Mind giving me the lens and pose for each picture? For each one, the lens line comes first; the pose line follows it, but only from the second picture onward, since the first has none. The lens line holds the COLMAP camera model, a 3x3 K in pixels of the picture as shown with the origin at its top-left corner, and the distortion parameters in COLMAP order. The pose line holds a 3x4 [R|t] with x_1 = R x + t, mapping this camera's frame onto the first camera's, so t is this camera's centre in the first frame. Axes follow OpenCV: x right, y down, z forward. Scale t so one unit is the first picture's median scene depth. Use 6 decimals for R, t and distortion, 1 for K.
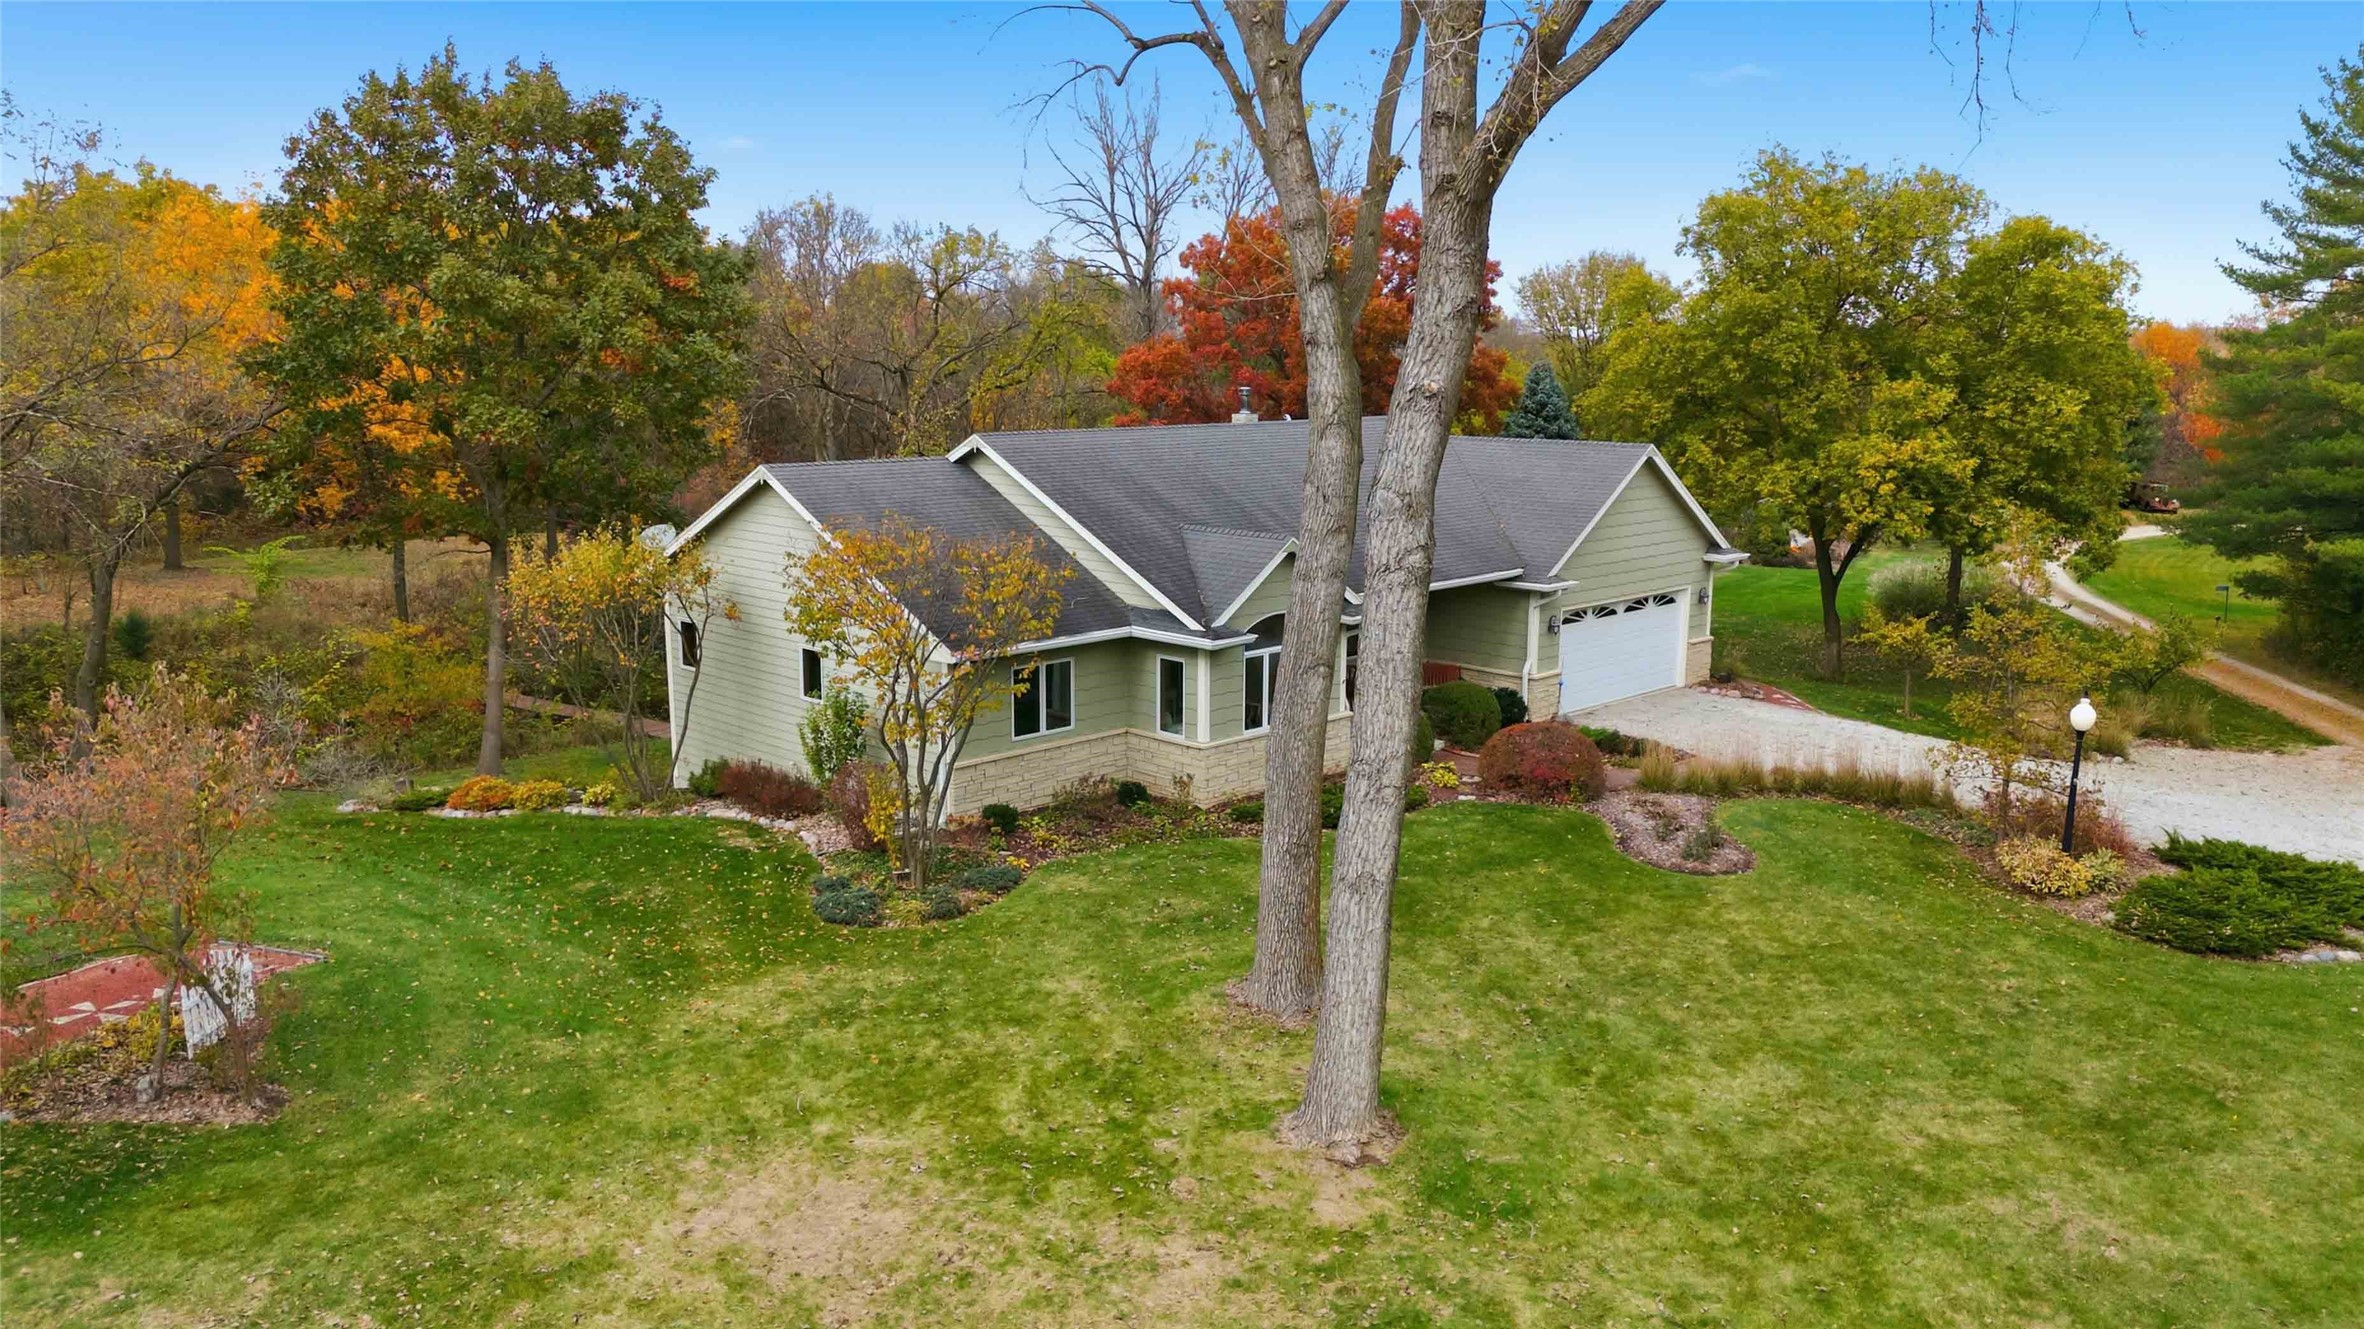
lens RADIAL K [[1741.2, 0, 1182.0], [0, 1741.2, 664.5], [0, 0, 1]] dist [0.073621, -0.085186]
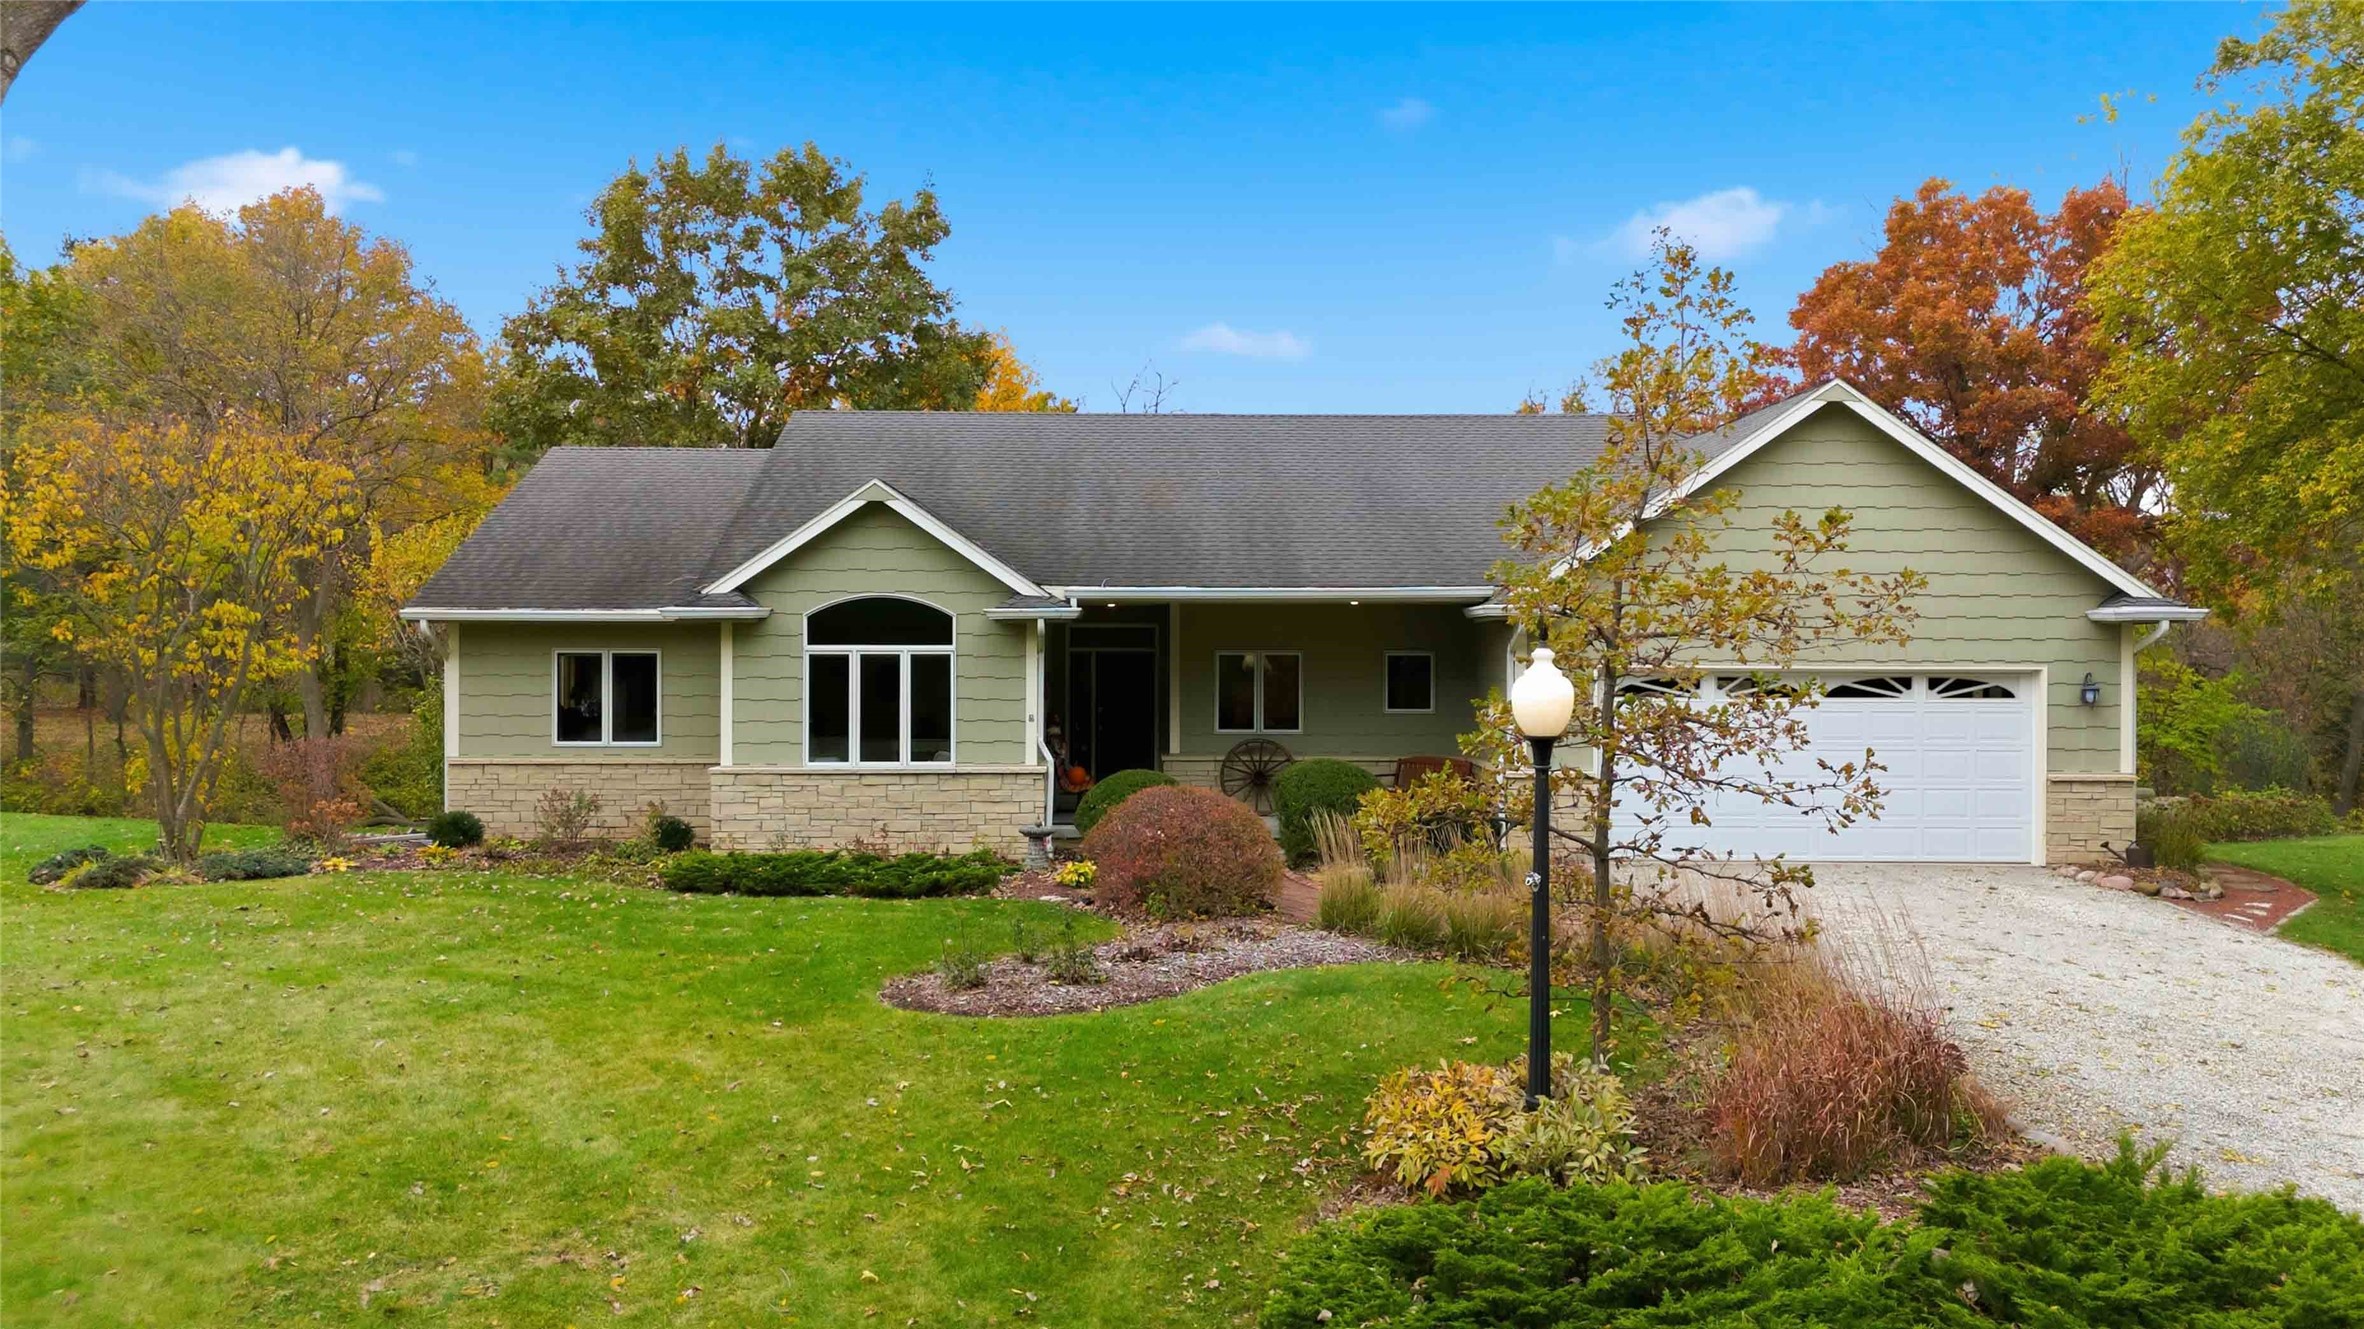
lens RADIAL K [[1741.2, 0, 1182.0], [0, 1741.2, 664.5], [0, 0, 1]] dist [0.073621, -0.085186]
pose [[0.715010, 0.004418, -0.699100, 0.950156], [-0.128170, 0.983860, -0.124869, 0.102785], [0.687265, 0.178886, 0.704036, 0.949355]]
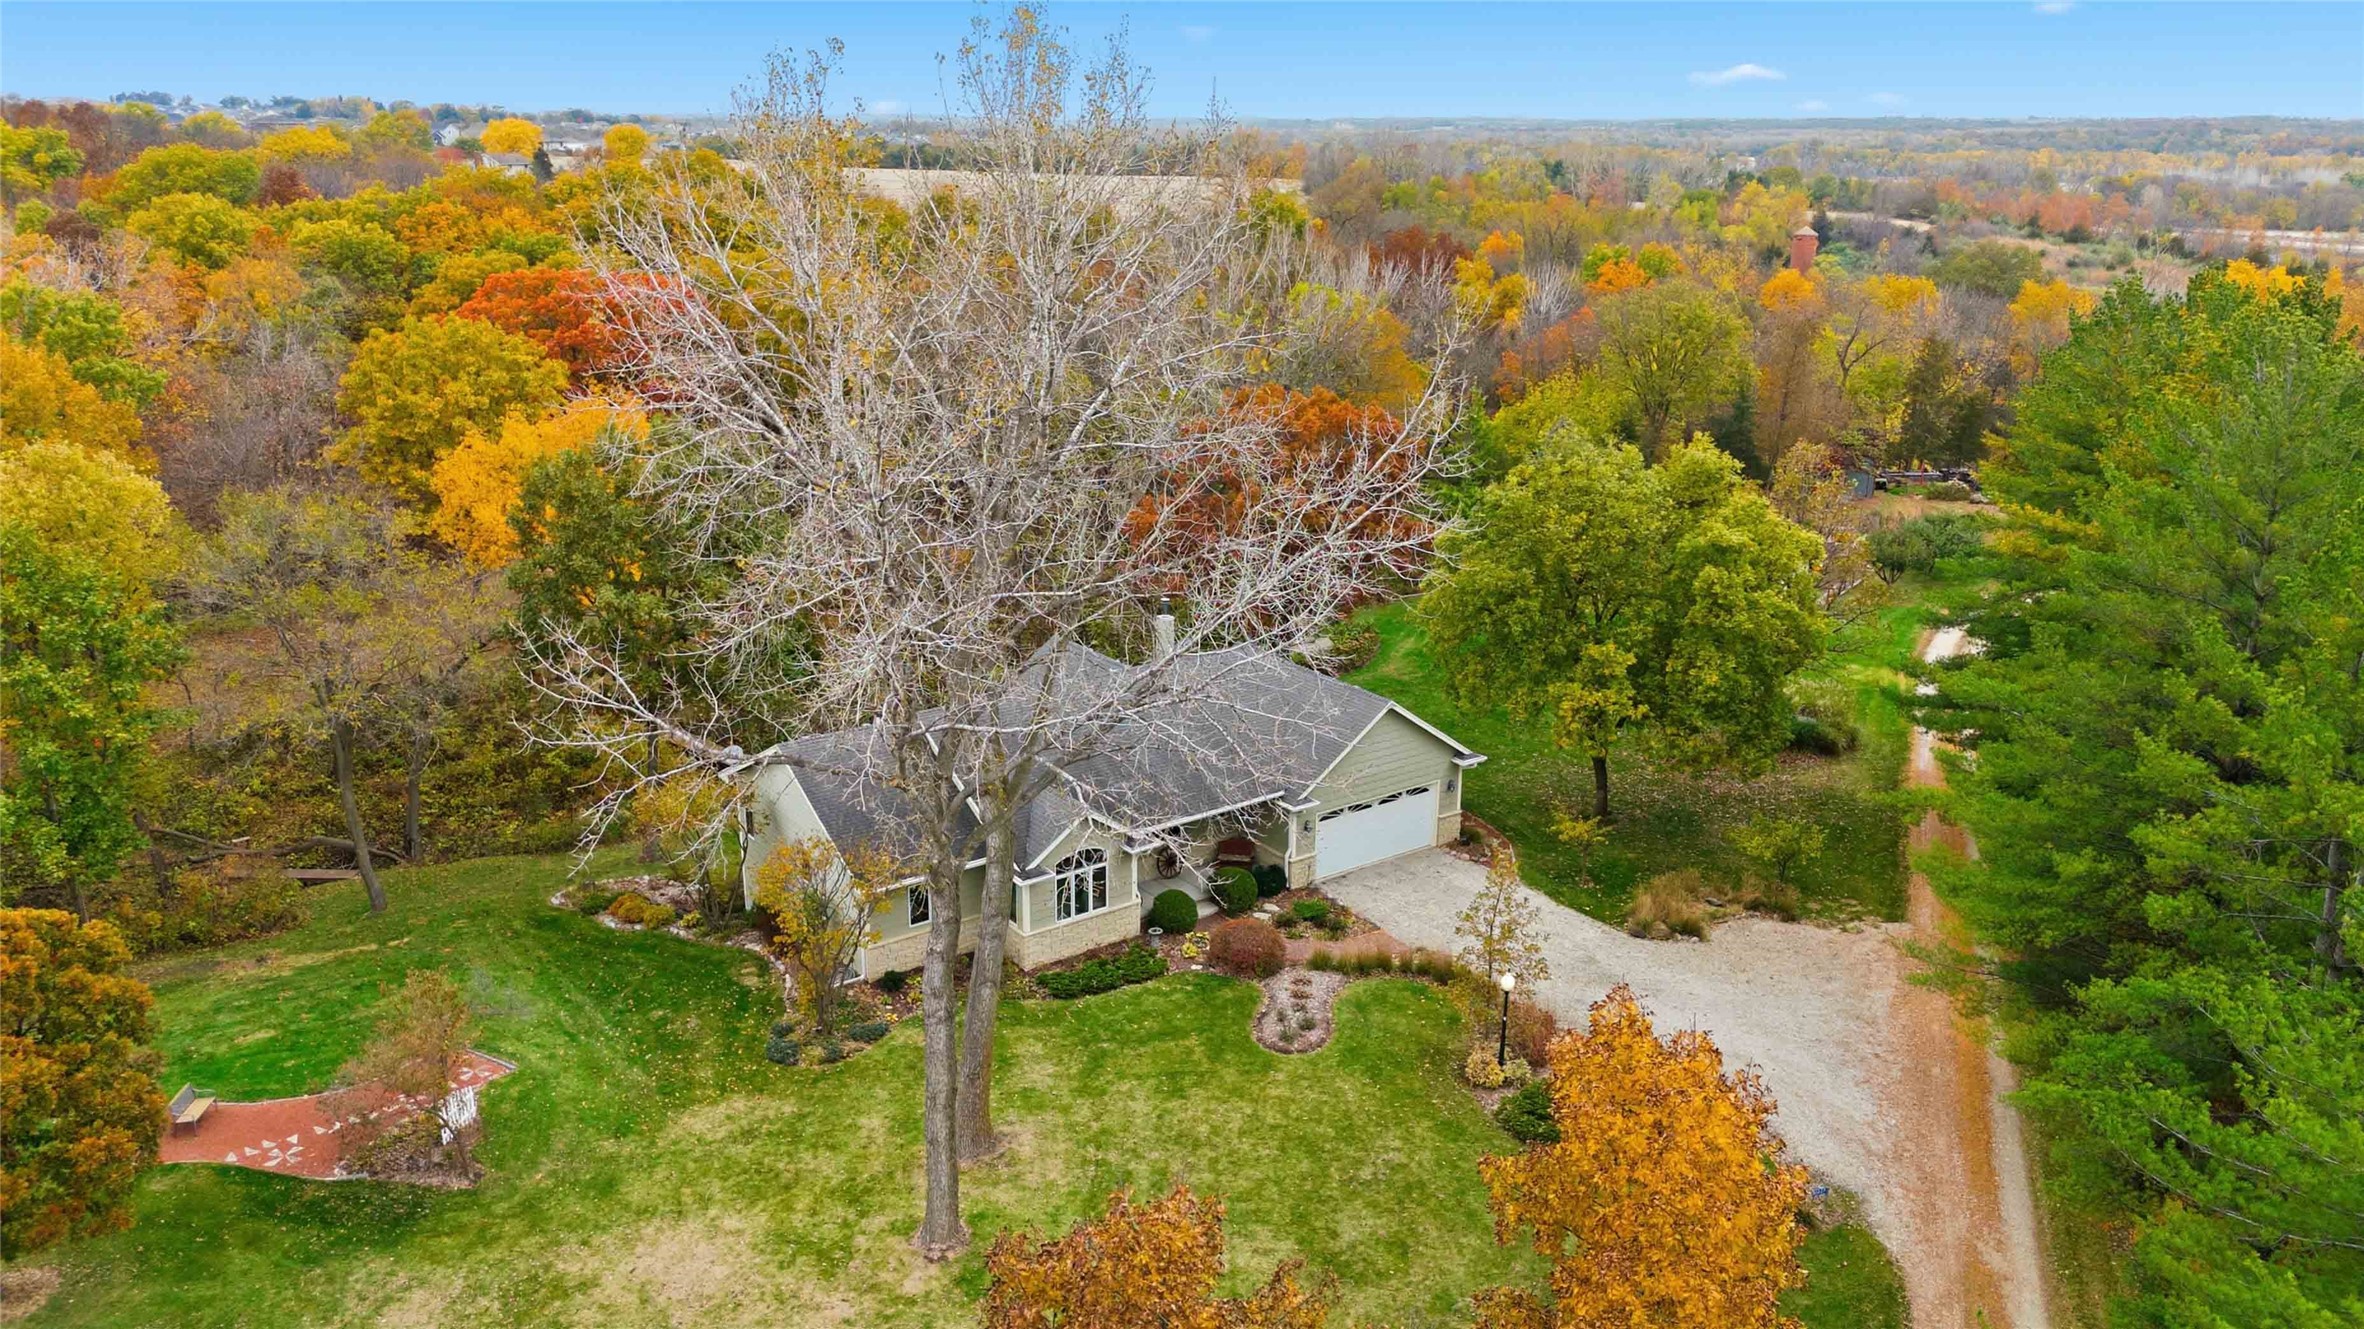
lens RADIAL K [[1741.2, 0, 1182.0], [0, 1741.2, 664.5], [0, 0, 1]] dist [0.073621, -0.085186]
pose [[0.986384, 0.052316, -0.155915, 0.611212], [-0.032460, 0.991335, 0.127280, -0.639278], [0.161223, -0.120486, 0.979536, -0.862472]]
